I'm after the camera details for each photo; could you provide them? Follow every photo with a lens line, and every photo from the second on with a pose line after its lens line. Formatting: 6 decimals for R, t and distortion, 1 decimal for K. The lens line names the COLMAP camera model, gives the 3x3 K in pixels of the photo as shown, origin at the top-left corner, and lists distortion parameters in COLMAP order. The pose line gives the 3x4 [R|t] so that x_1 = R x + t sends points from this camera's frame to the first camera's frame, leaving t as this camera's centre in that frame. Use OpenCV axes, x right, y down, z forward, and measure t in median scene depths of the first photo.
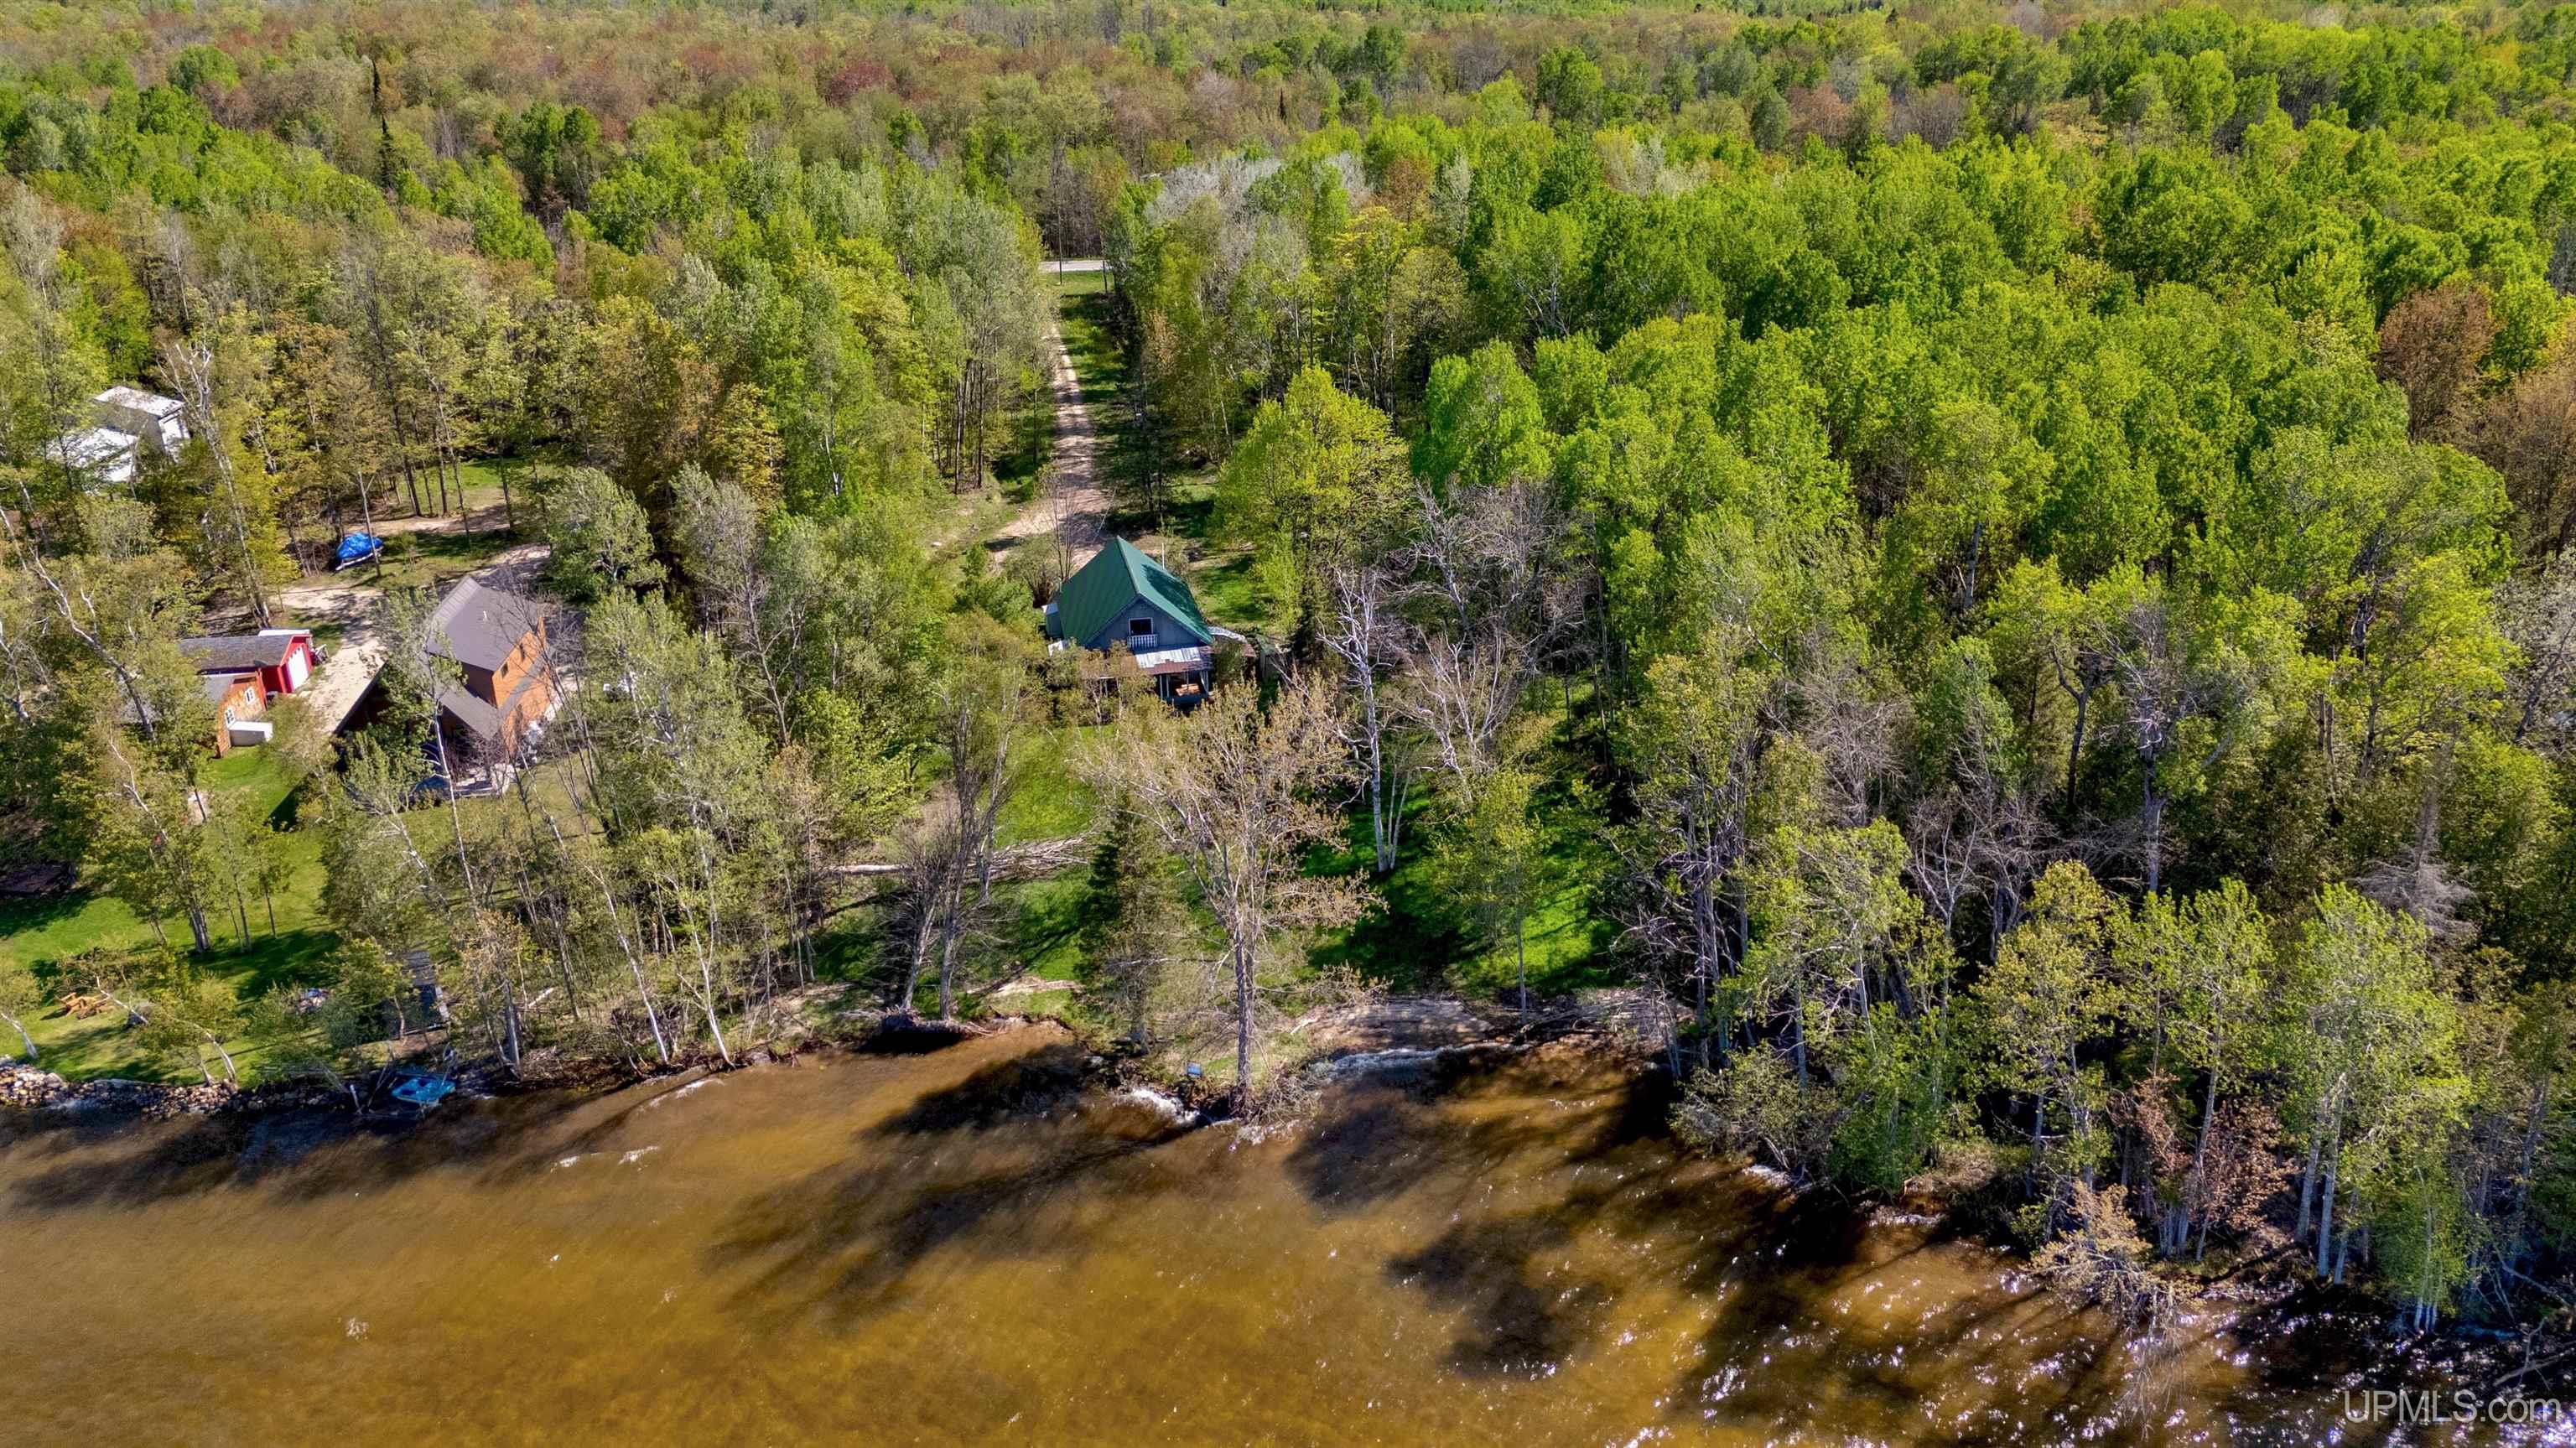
lens RADIAL K [[1920.5, 0, 1261.5], [0, 1920.5, 755.0], [0, 0, 1]] dist [0.032022, 0.000023]
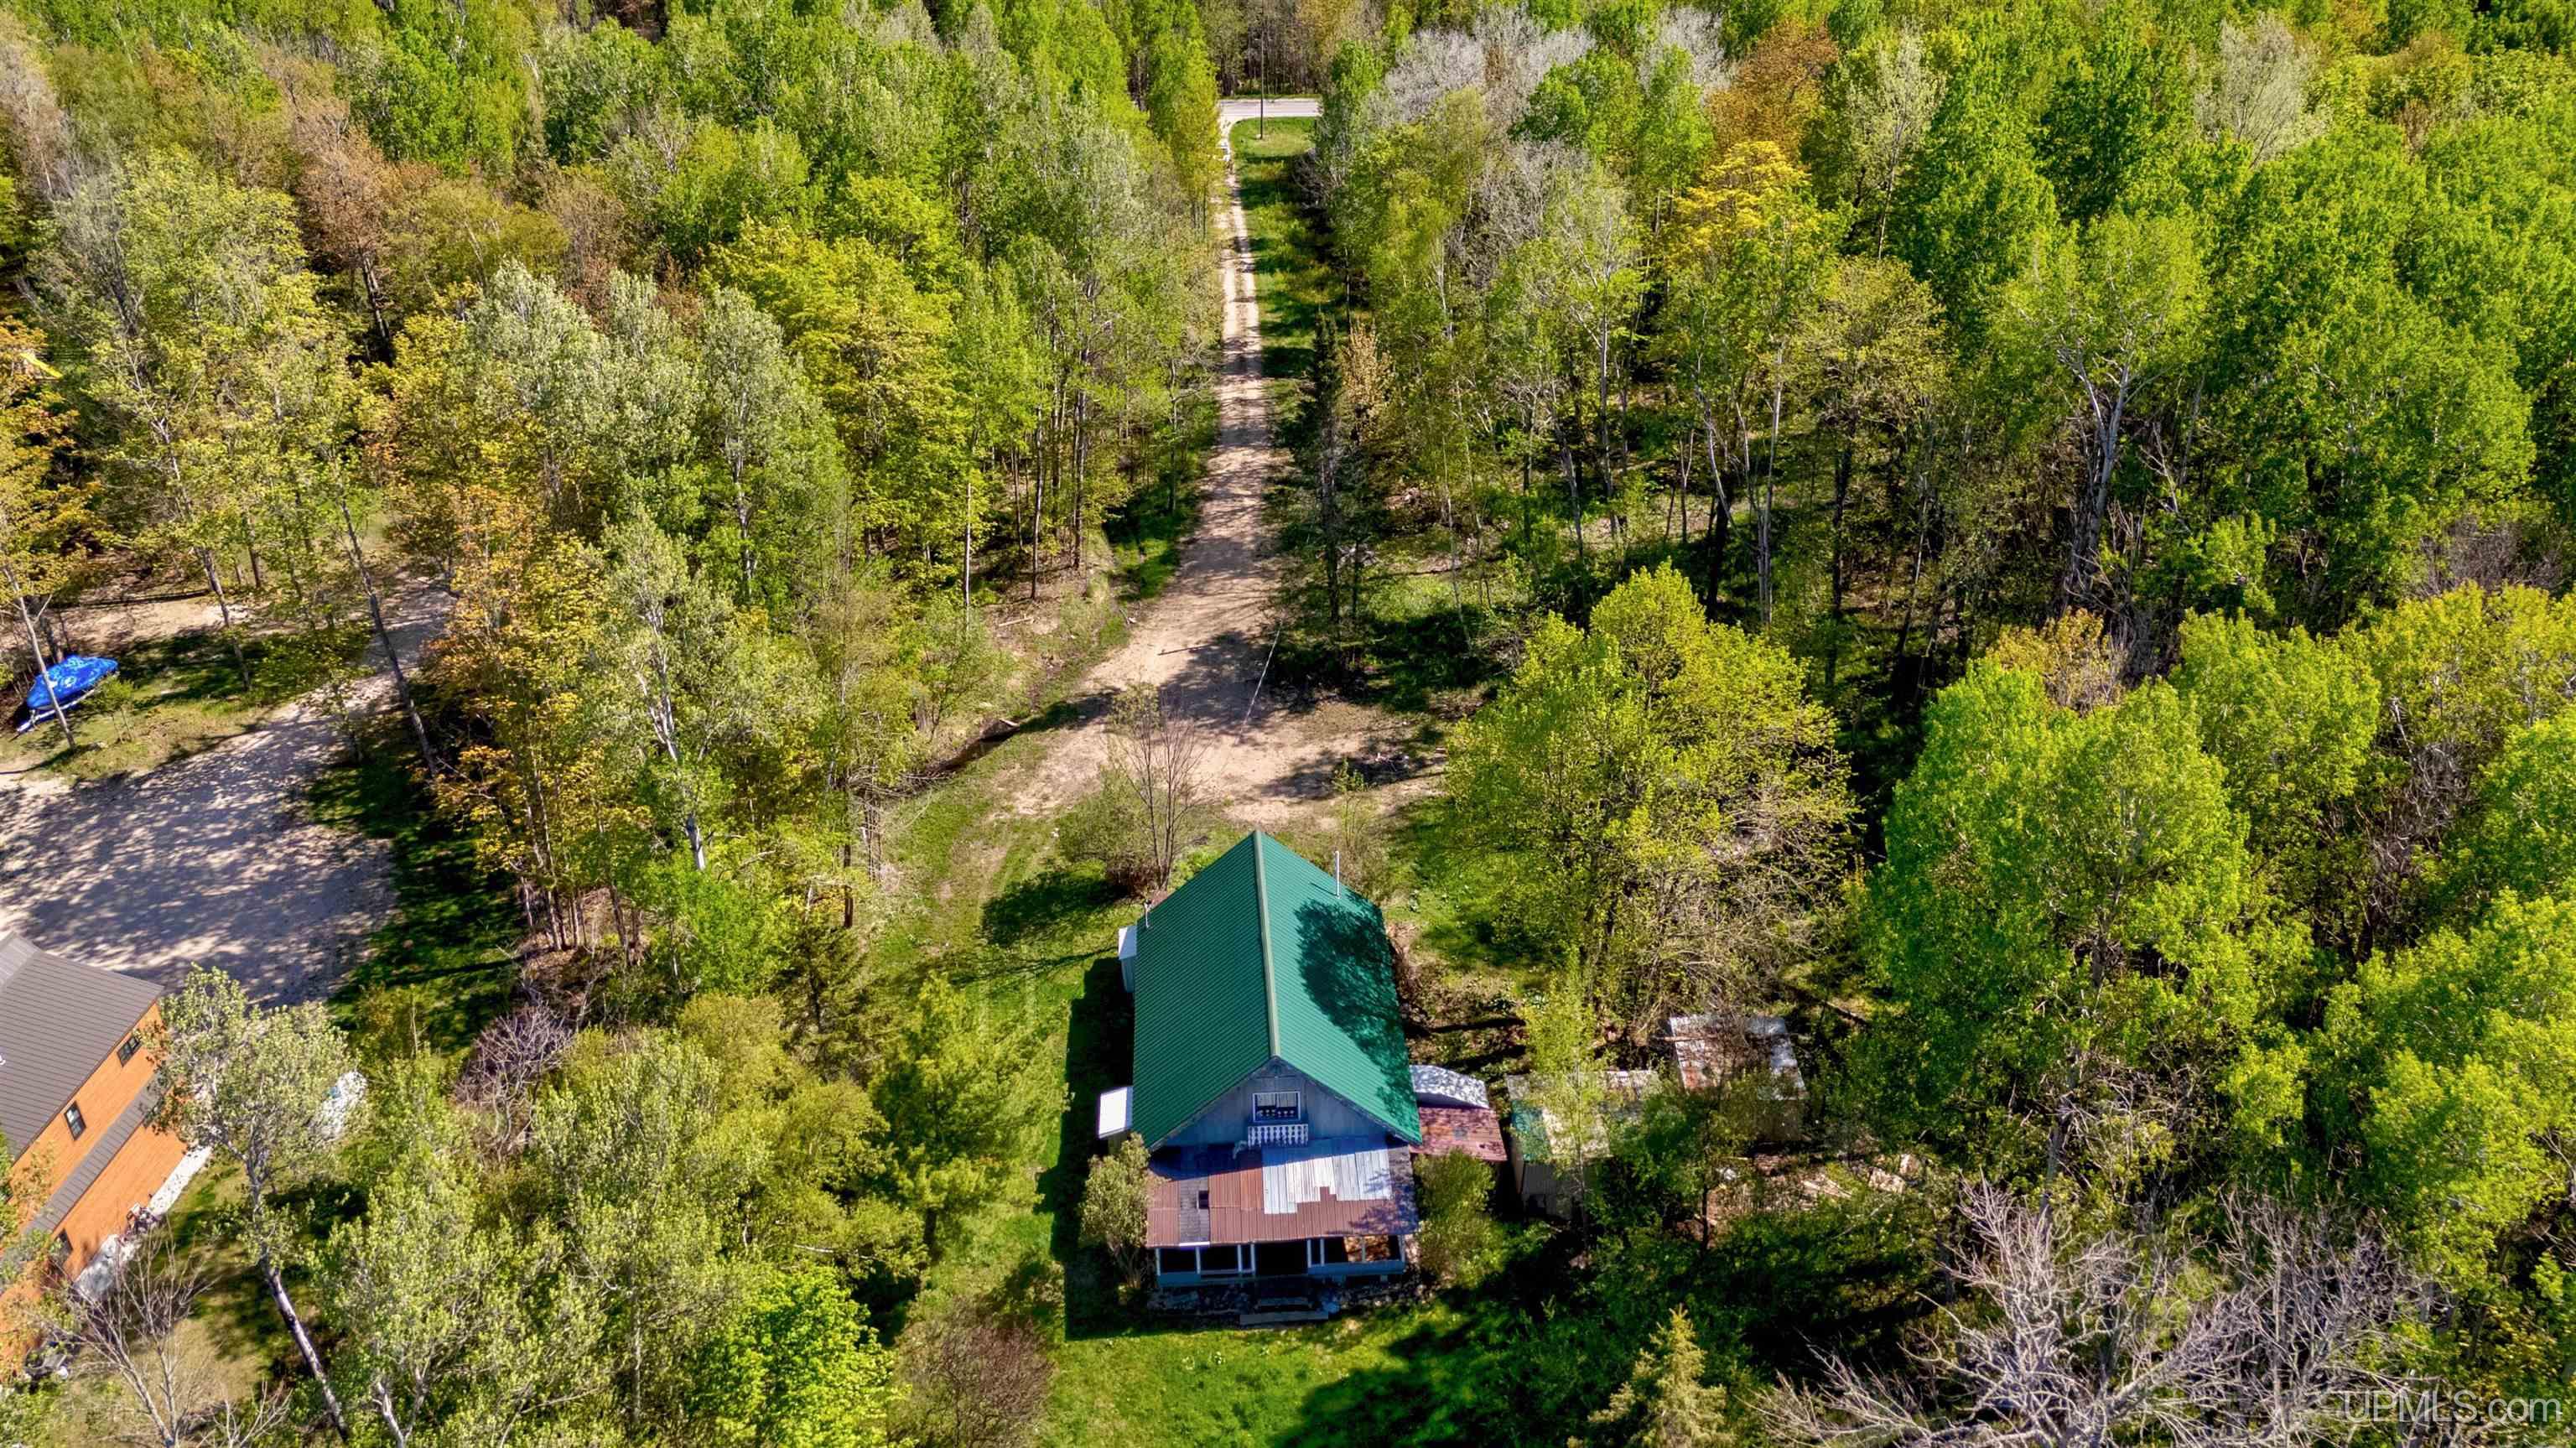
lens RADIAL K [[1920.5, 0, 1261.5], [0, 1920.5, 755.0], [0, 0, 1]] dist [0.032022, 0.000023]
pose [[0.992132, 0.062321, -0.108581, -0.012391], [-0.048596, 0.990996, 0.124760, -0.154685], [0.115378, -0.118502, 0.986228, 0.360302]]
